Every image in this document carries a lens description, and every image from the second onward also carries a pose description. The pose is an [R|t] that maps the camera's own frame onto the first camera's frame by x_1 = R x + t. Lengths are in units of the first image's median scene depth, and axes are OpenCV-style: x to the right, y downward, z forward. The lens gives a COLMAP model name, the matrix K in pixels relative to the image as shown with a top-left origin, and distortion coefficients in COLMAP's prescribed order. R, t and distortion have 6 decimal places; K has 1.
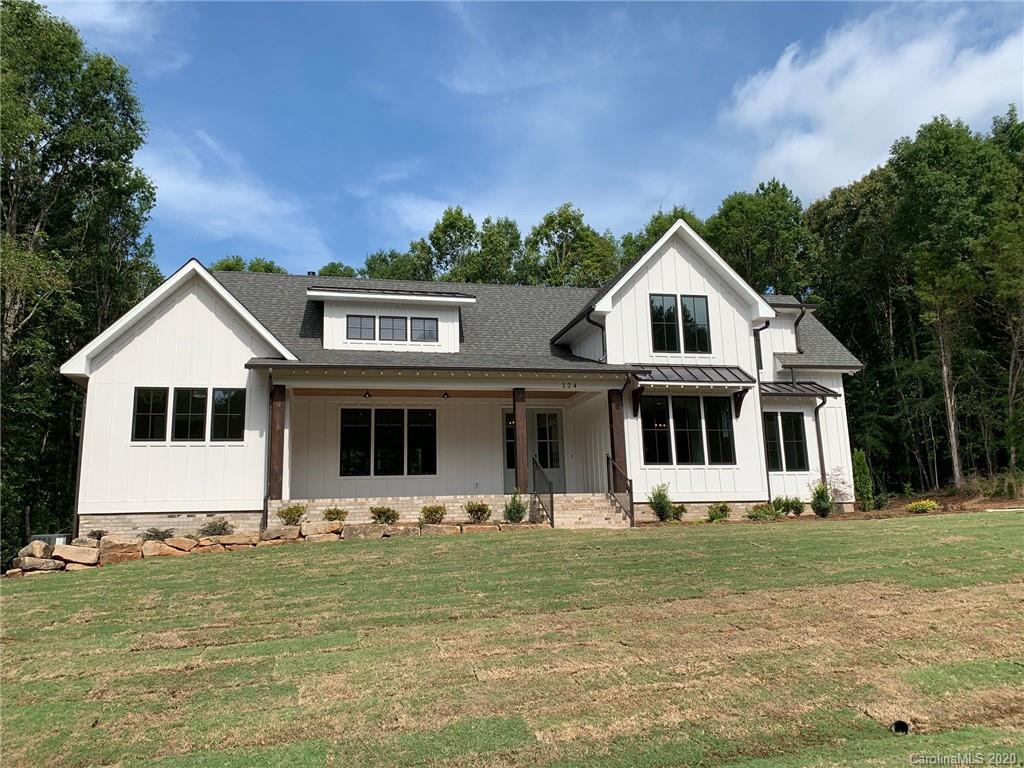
lens RADIAL K [[781.9, 0, 512.8], [0, 781.9, 382.3], [0, 0, 1]] dist [0.026756, -0.032348]
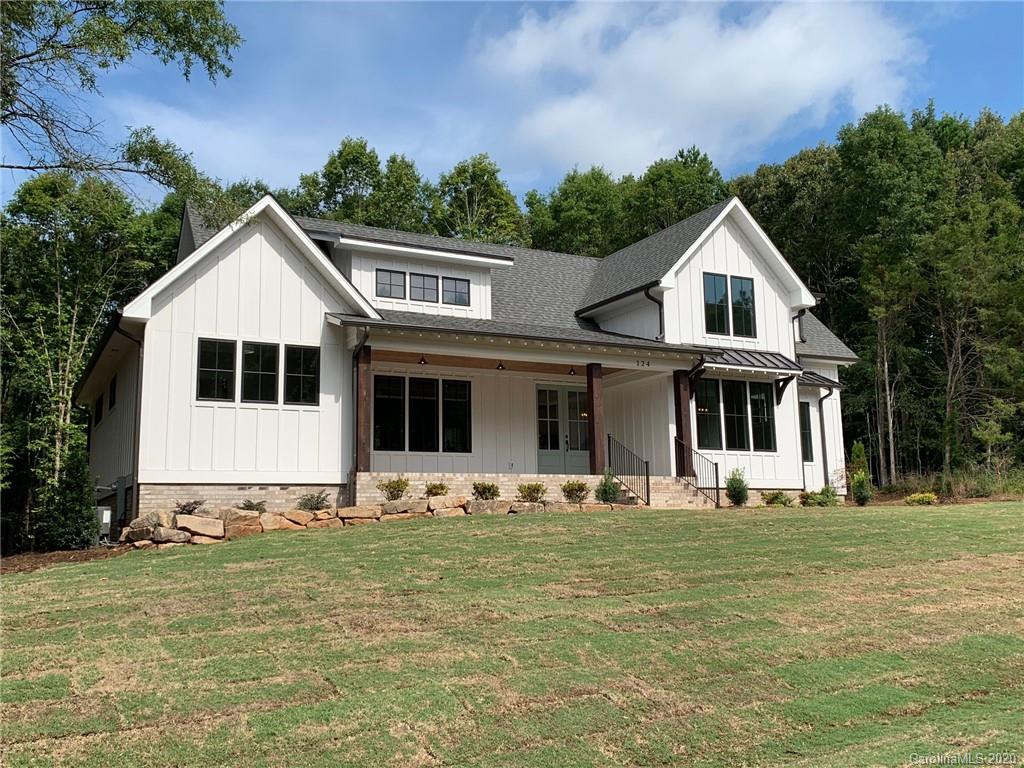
lens RADIAL K [[951.9, 0, 516.9], [0, 951.9, 375.6], [0, 0, 1]] dist [0.037028, 0.000000]
pose [[0.966267, 0.051673, 0.252305, -0.333329], [-0.056551, 0.998326, 0.012115, 0.012554], [-0.251257, -0.025974, 0.967572, -0.080898]]
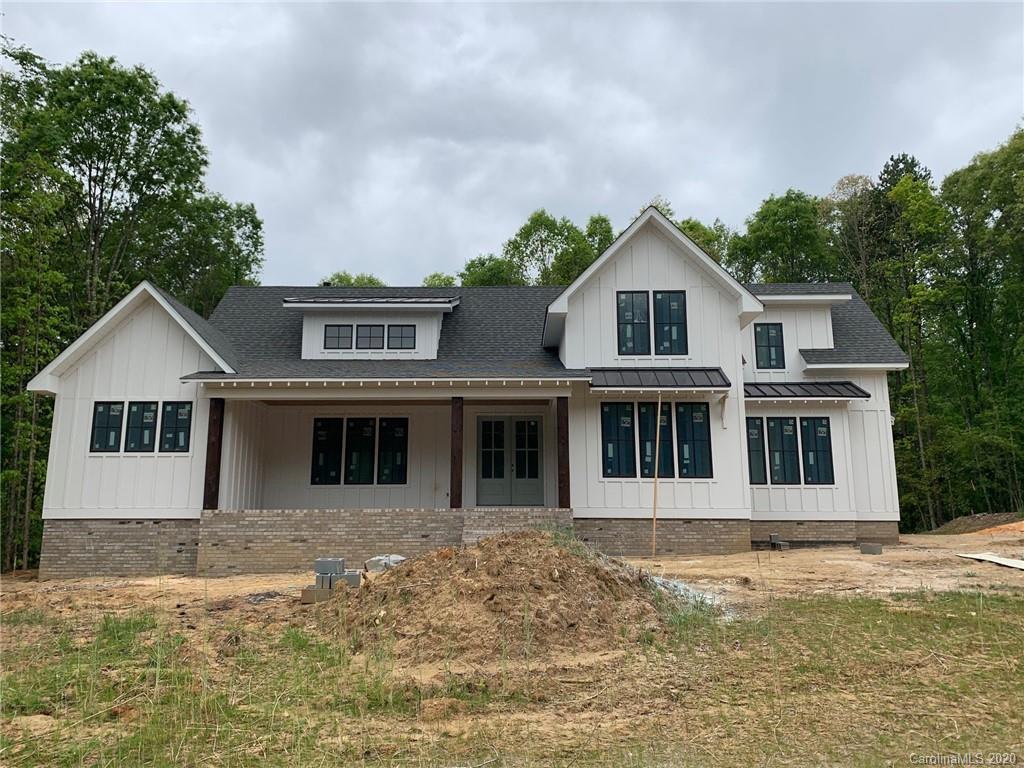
lens RADIAL K [[781.9, 0, 506.4], [0, 781.9, 386.0], [0, 0, 1]] dist [0.026756, -0.032348]
pose [[0.970950, -0.015530, -0.238779, 0.264358], [0.017639, 0.999822, 0.006695, -0.010282], [0.238632, -0.010712, 0.971051, 0.074702]]
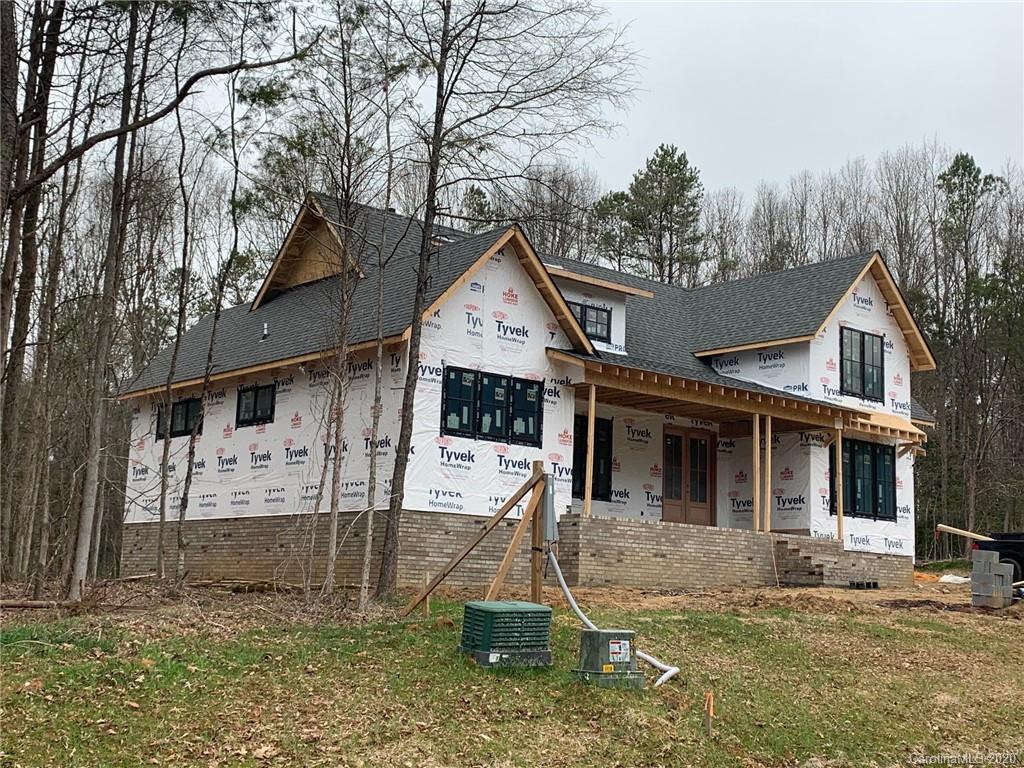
lens RADIAL K [[1303.9, 0, 510.8], [0, 1303.9, 379.3], [0, 0, 1]] dist [0.051282, 0.000000]
pose [[0.890437, 0.135600, 0.434437, -0.834797], [-0.145798, 0.989264, -0.009944, 0.020791], [-0.431121, -0.054486, 0.900647, -0.228951]]
